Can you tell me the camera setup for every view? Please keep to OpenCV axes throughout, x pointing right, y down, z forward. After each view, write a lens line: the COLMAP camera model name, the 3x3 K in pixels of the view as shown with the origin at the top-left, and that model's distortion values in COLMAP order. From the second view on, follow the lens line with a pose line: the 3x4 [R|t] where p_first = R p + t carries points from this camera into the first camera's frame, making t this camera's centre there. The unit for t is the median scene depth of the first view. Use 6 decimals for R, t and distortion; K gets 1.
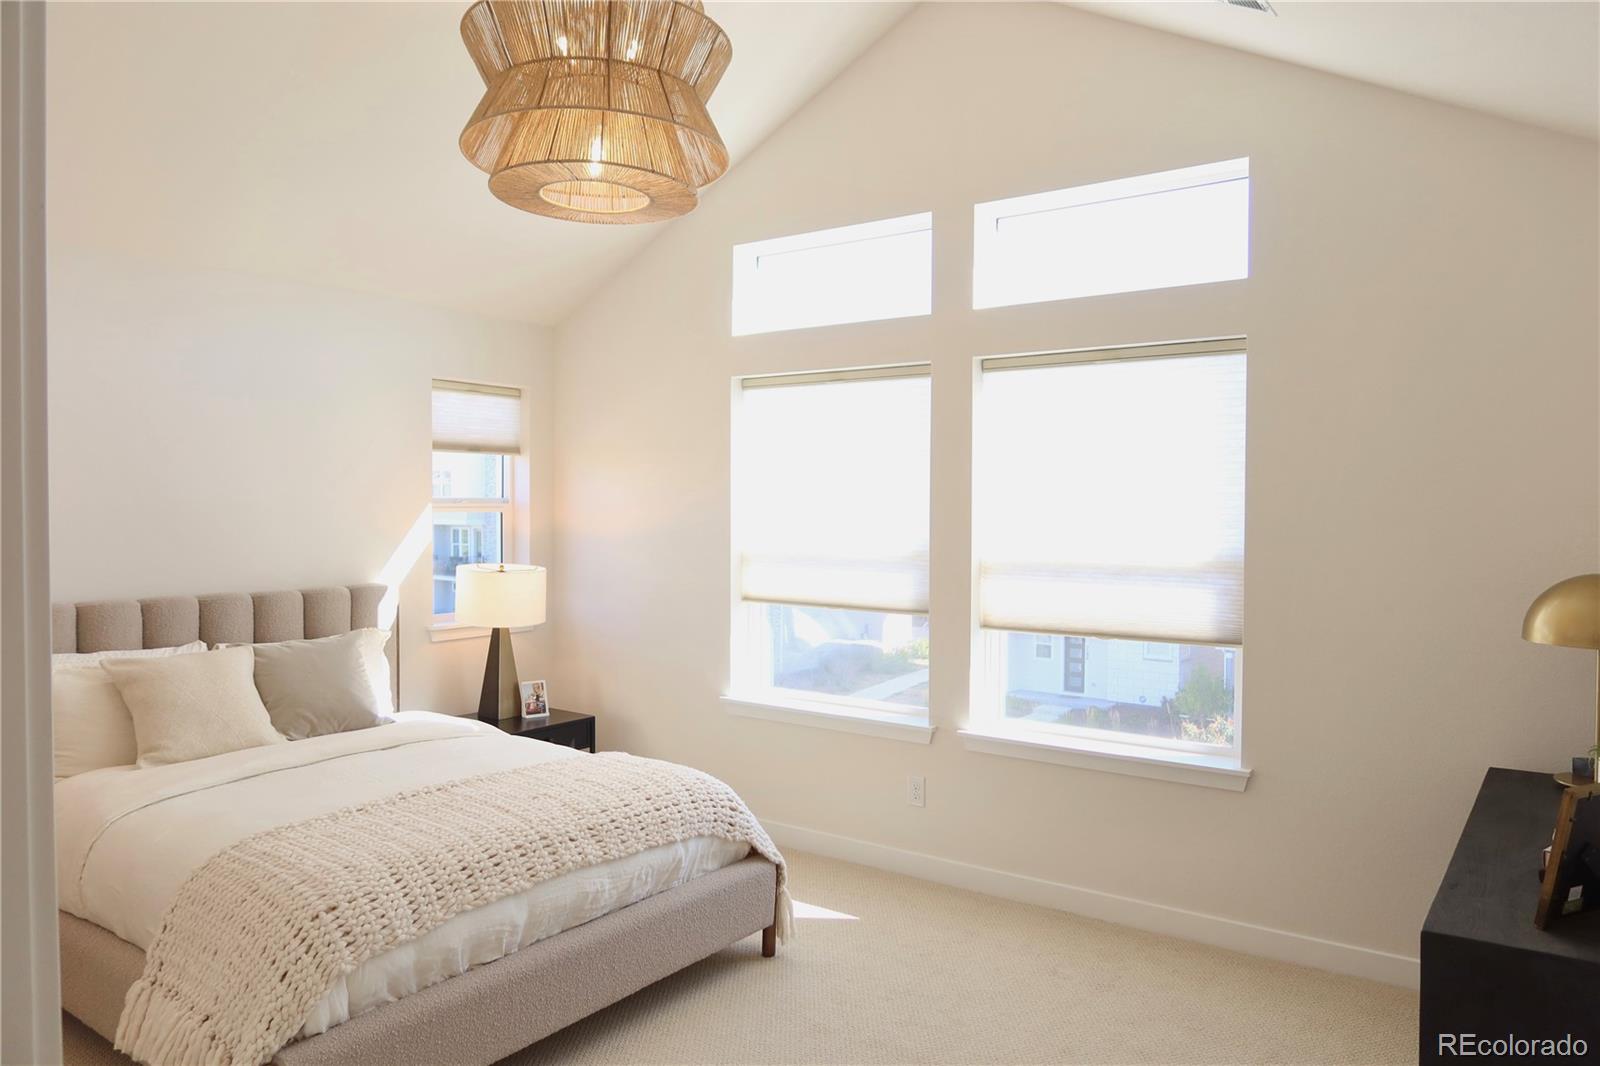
lens RADIAL K [[1092.9, 0, 807.4], [0, 1092.9, 538.5], [0, 0, 1]] dist [-0.041350, 0.015908]
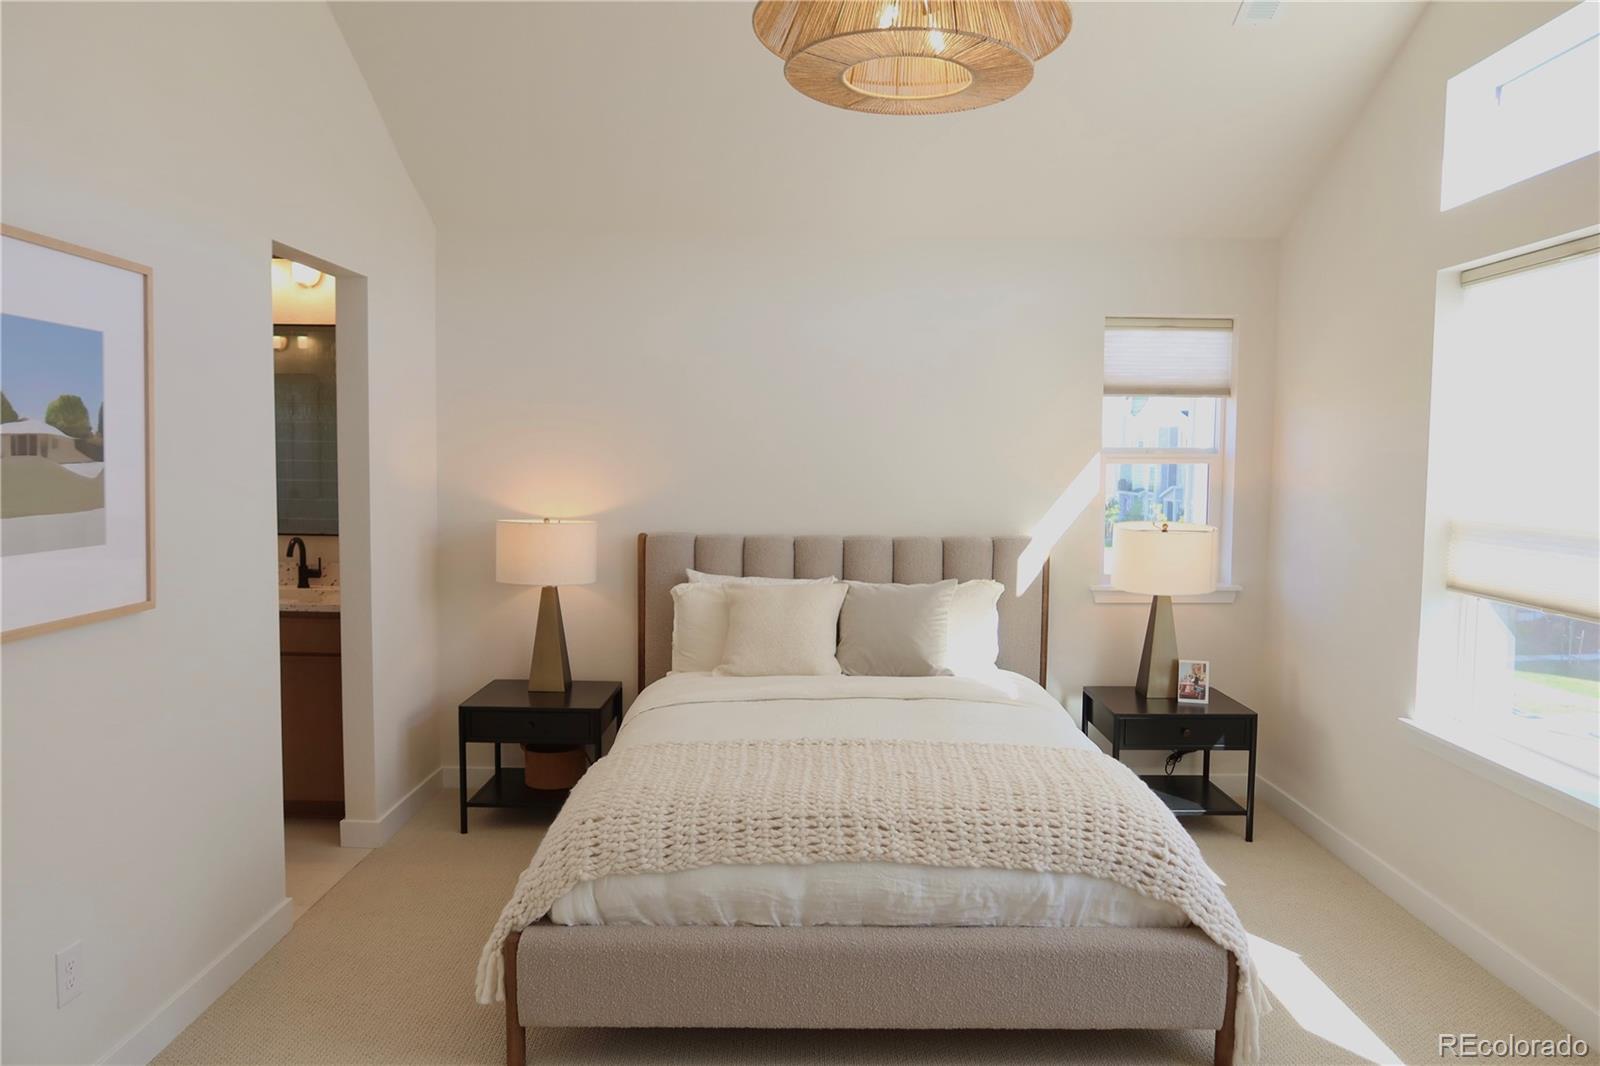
lens RADIAL K [[1092.9, 0, 804.5], [0, 1092.9, 543.1], [0, 0, 1]] dist [-0.041350, 0.015908]
pose [[0.575634, 0.059835, -0.815515, 0.393385], [-0.026130, 0.998156, 0.054791, -0.000442], [0.817290, -0.010230, 0.576136, 0.382181]]
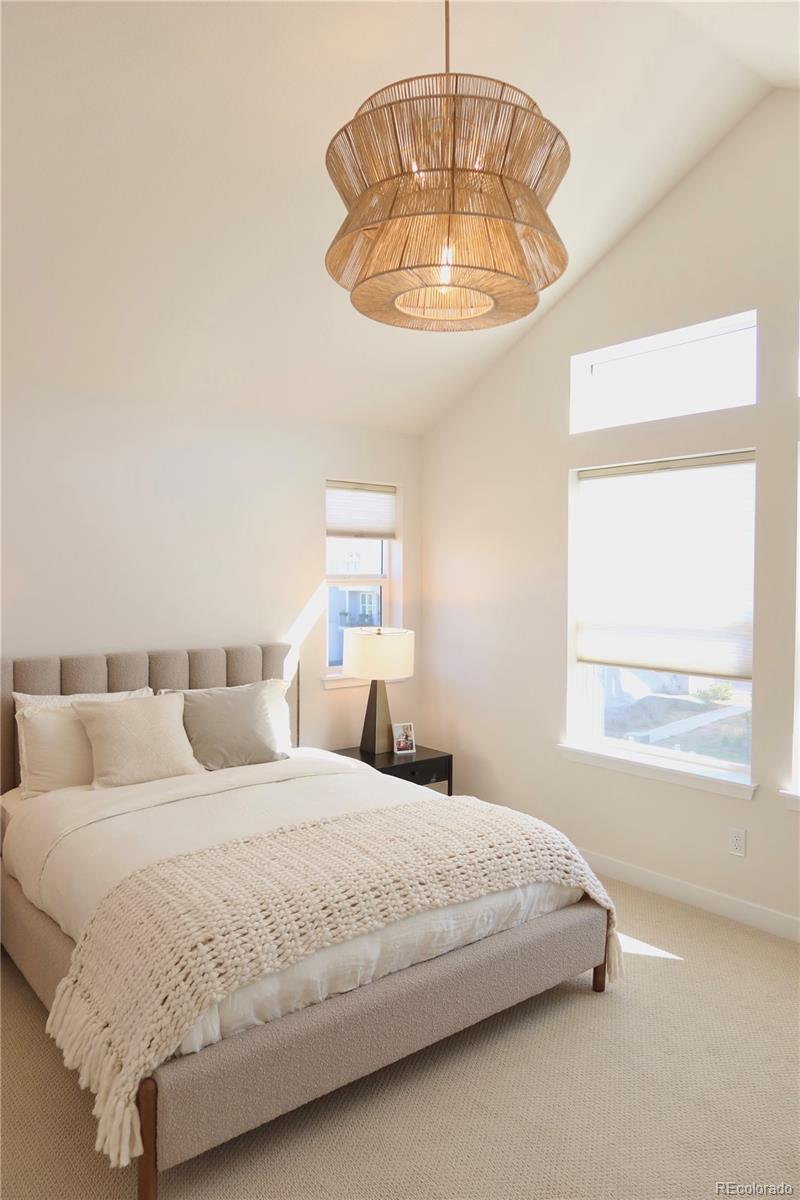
lens RADIAL K [[819.7, 0, 402.1], [0, 819.7, 603.8], [0, 0, 1]] dist [-0.041350, 0.015908]
pose [[0.964200, 0.006150, -0.265104, -0.013404], [-0.005327, 0.999979, 0.003824, -0.011310], [0.265122, -0.002275, 0.964212, 0.162935]]
